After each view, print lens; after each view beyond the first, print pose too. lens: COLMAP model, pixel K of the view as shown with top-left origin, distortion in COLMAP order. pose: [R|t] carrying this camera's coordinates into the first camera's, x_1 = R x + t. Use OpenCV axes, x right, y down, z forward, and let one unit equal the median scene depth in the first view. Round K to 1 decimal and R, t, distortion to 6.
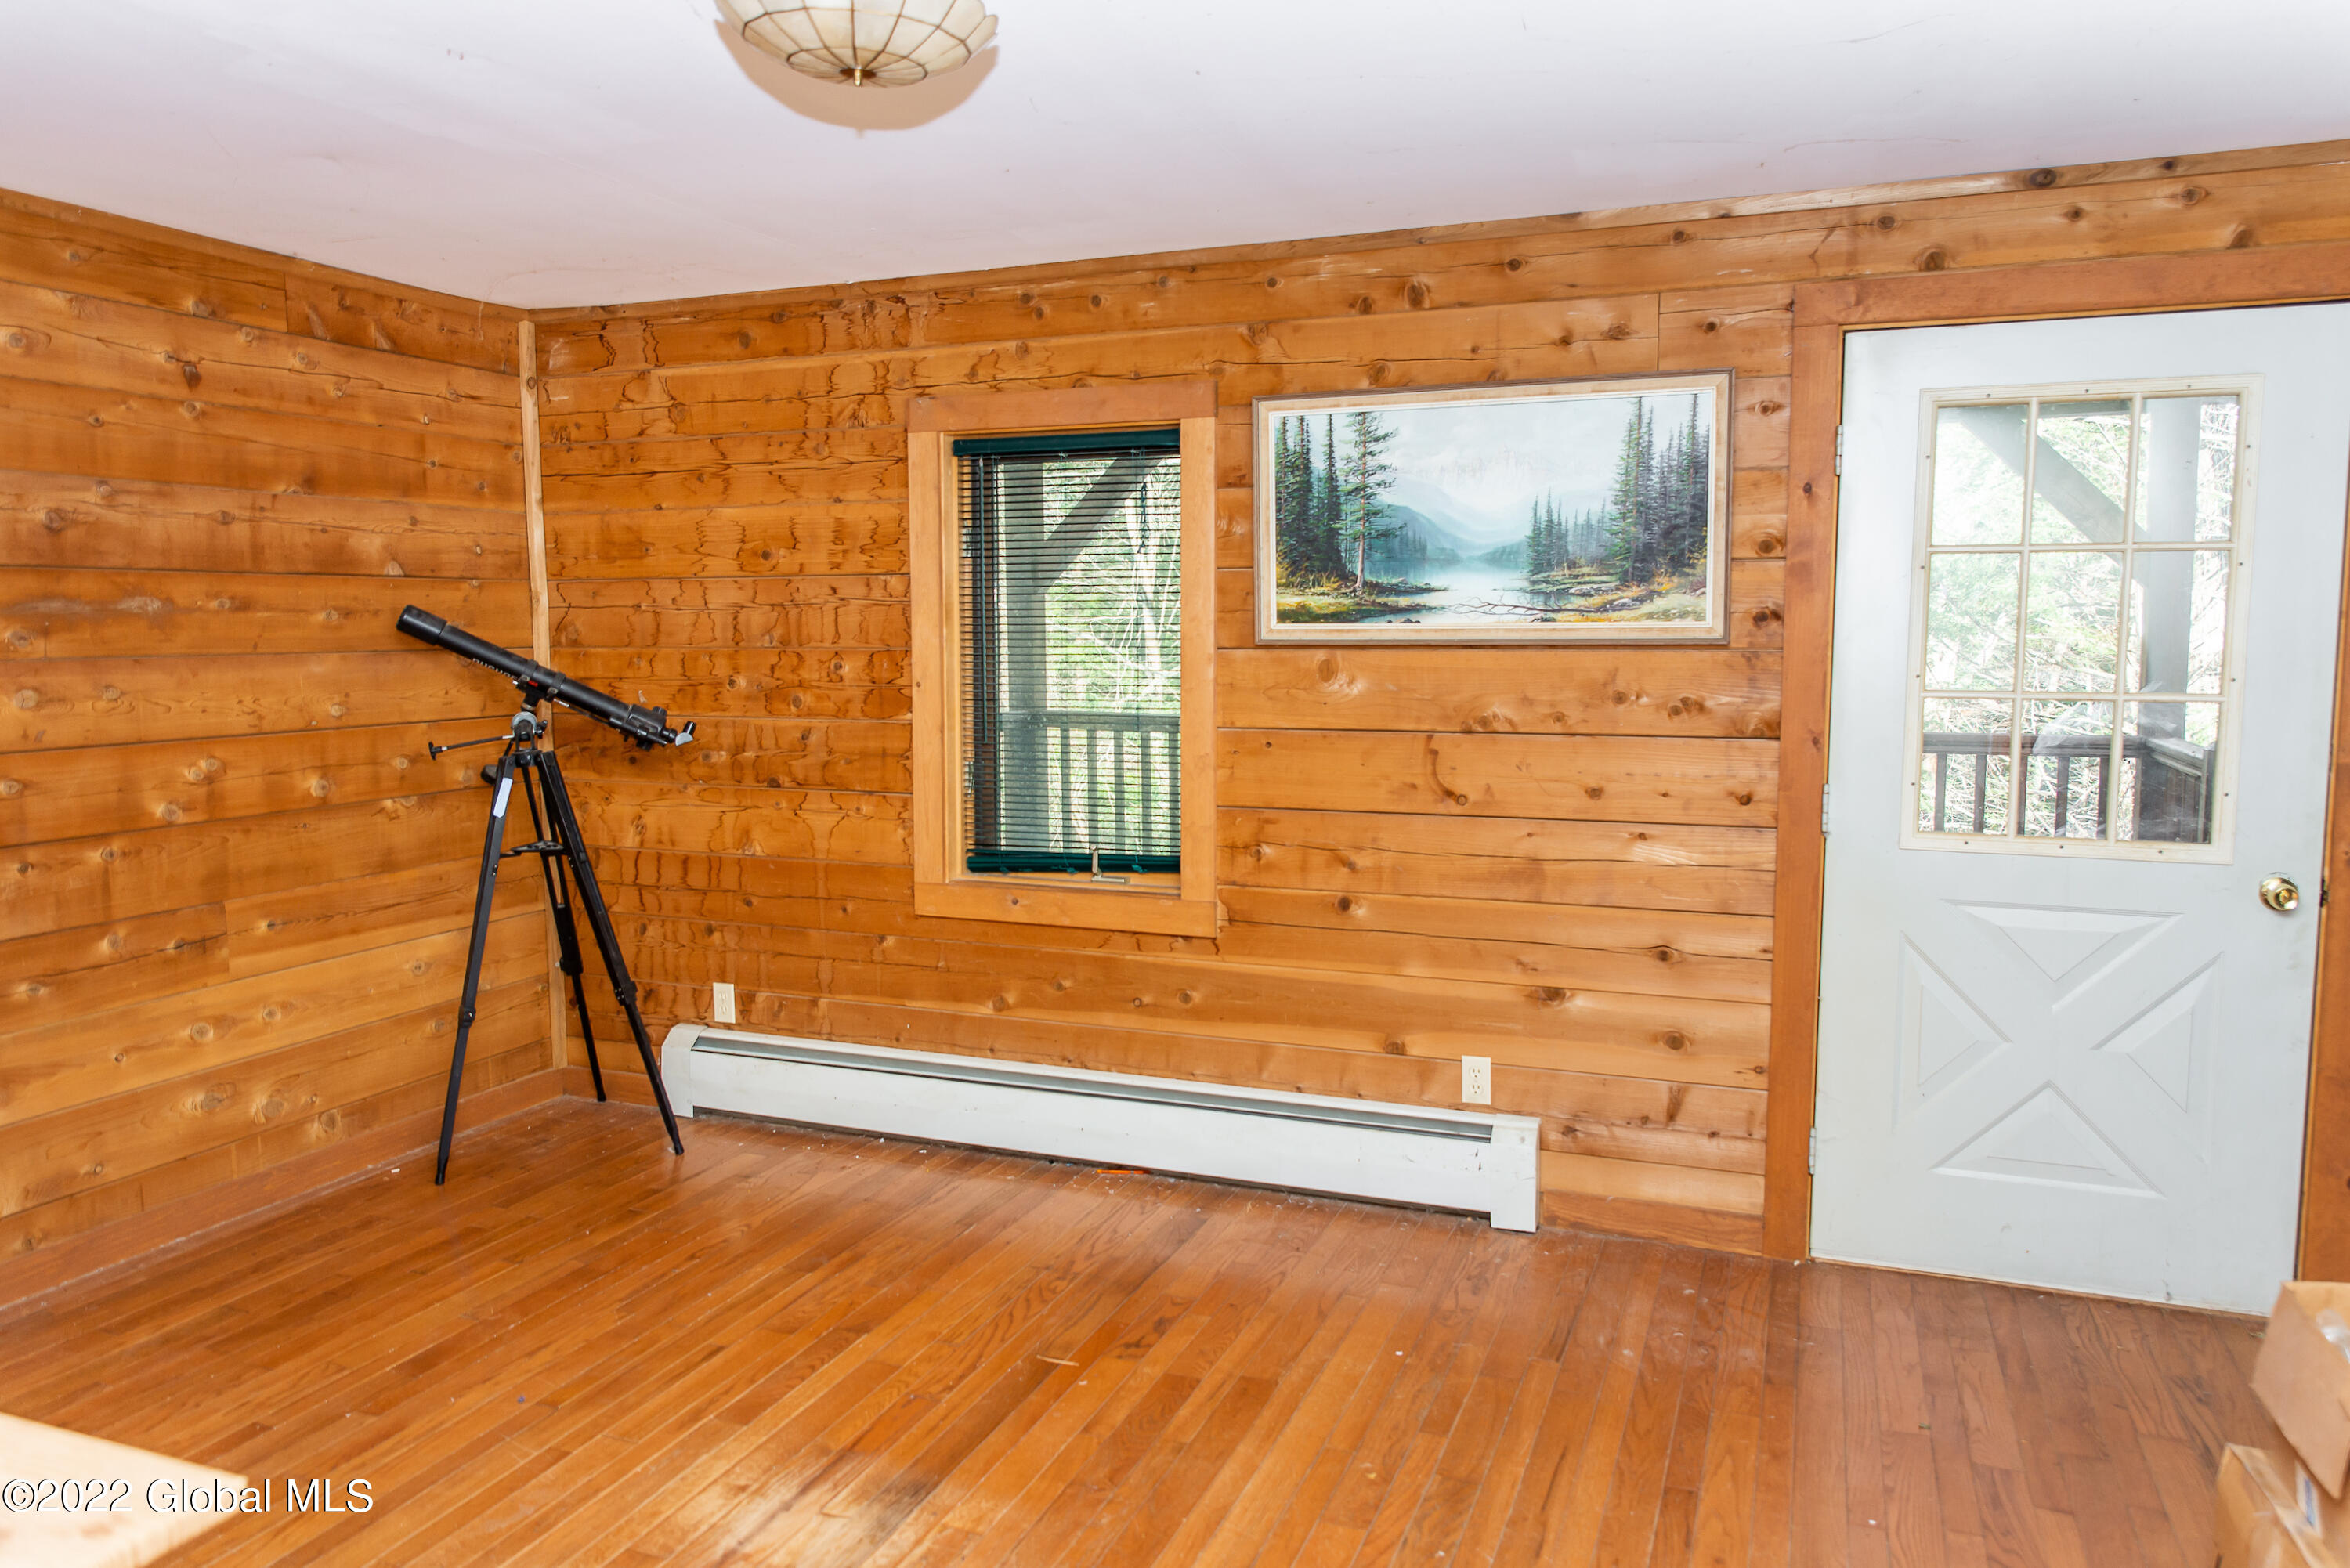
lens RADIAL K [[1554.2, 0, 1206.0], [0, 1554.2, 769.9], [0, 0, 1]] dist [-0.003640, -0.000689]
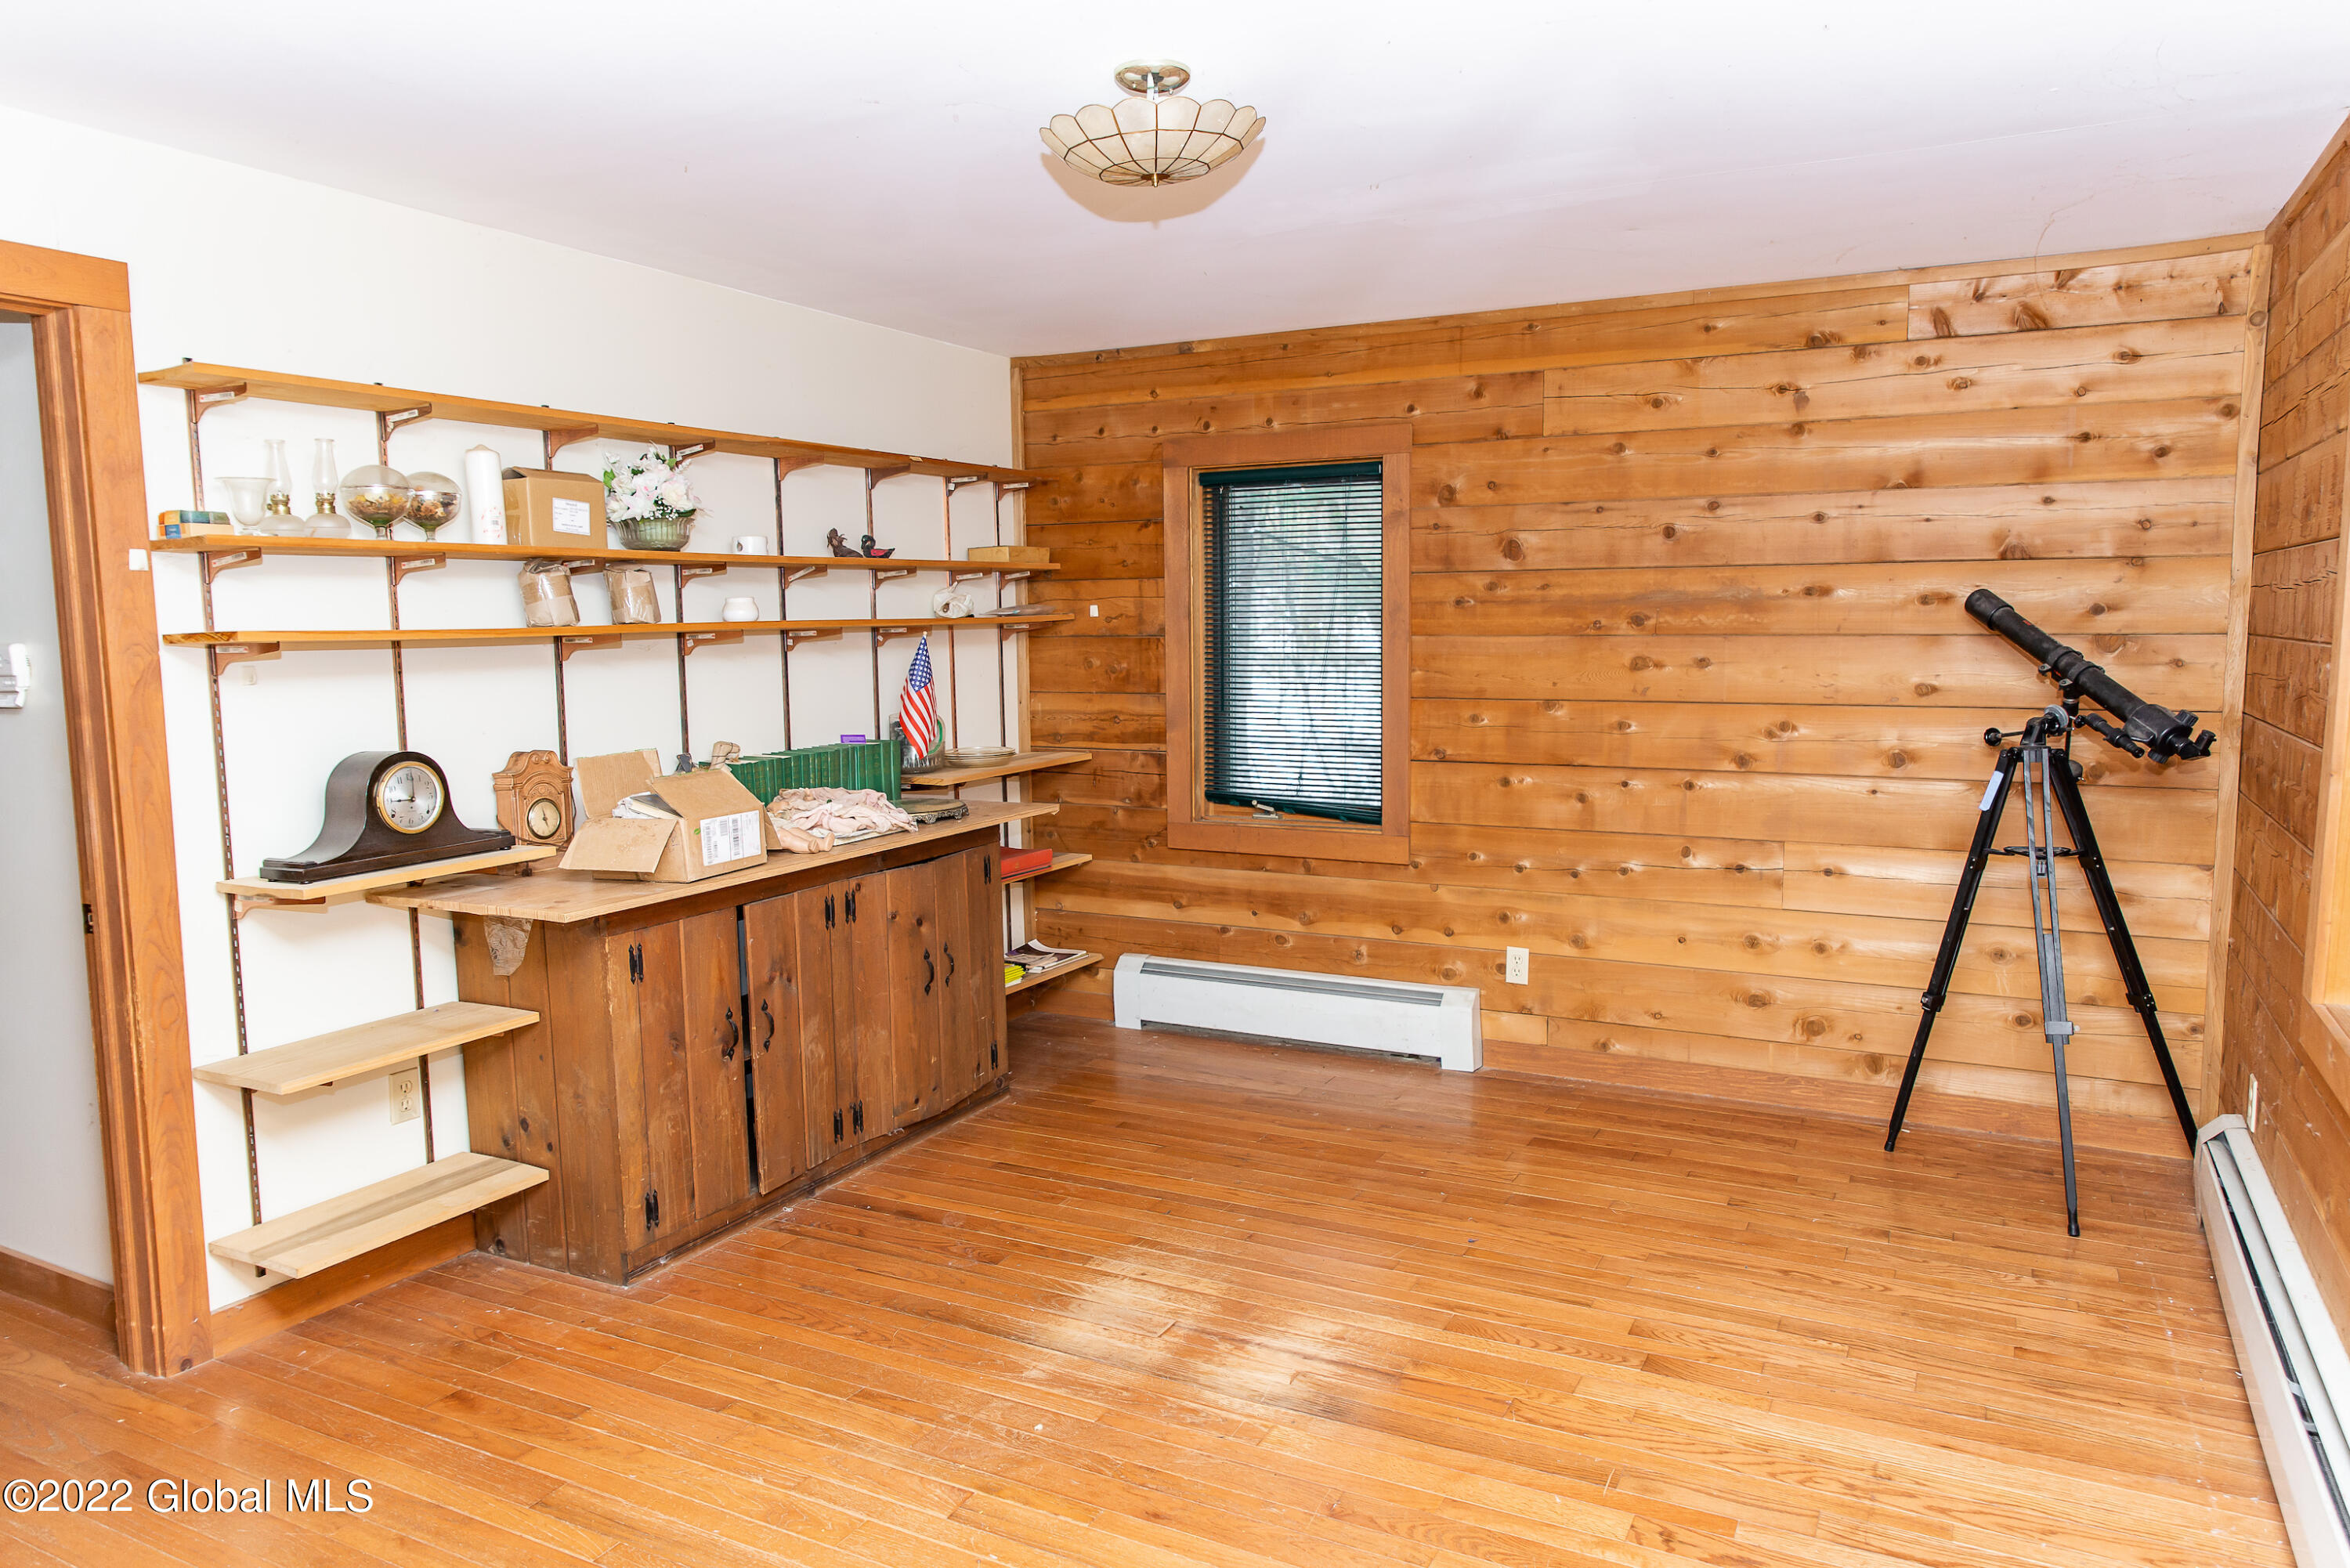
lens RADIAL K [[1554.2, 0, 1206.0], [0, 1554.2, 769.9], [0, 0, 1]] dist [-0.003640, -0.000689]
pose [[-0.107705, 0.107443, -0.988360, 0.672443], [-0.075505, 0.990388, 0.115891, -0.085468], [0.991312, 0.087108, -0.098558, 0.759156]]
